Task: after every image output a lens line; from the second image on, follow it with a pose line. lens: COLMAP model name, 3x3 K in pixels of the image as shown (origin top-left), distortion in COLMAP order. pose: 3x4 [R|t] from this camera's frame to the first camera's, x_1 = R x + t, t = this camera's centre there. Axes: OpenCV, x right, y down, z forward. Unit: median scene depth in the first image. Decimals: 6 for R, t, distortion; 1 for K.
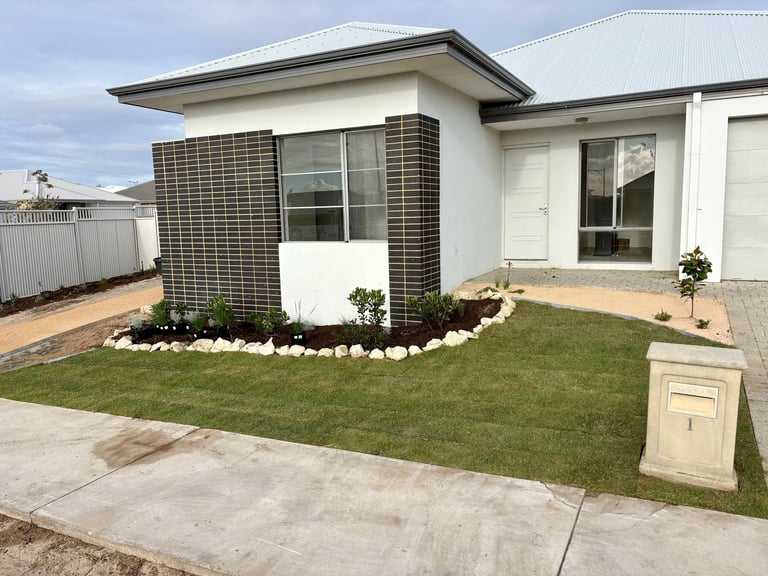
lens RADIAL K [[575.3, 0, 384.0], [0, 575.3, 288.0], [0, 0, 1]] dist [0.077241, -0.075165]
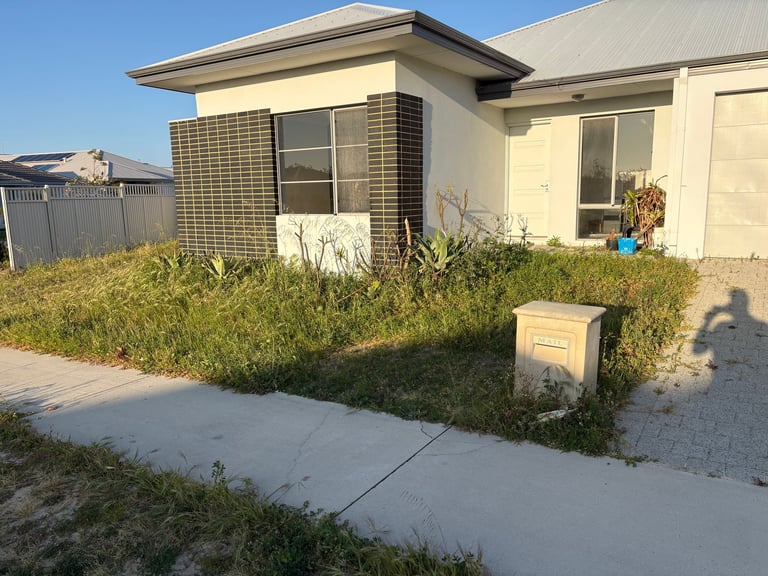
lens RADIAL K [[575.3, 0, 384.0], [0, 575.3, 288.0], [0, 0, 1]] dist [0.077241, -0.075165]
pose [[0.993969, 0.025493, -0.106660, 0.135979], [-0.022258, 0.999259, 0.031410, 0.018902], [0.107382, -0.028846, 0.993799, -0.049361]]
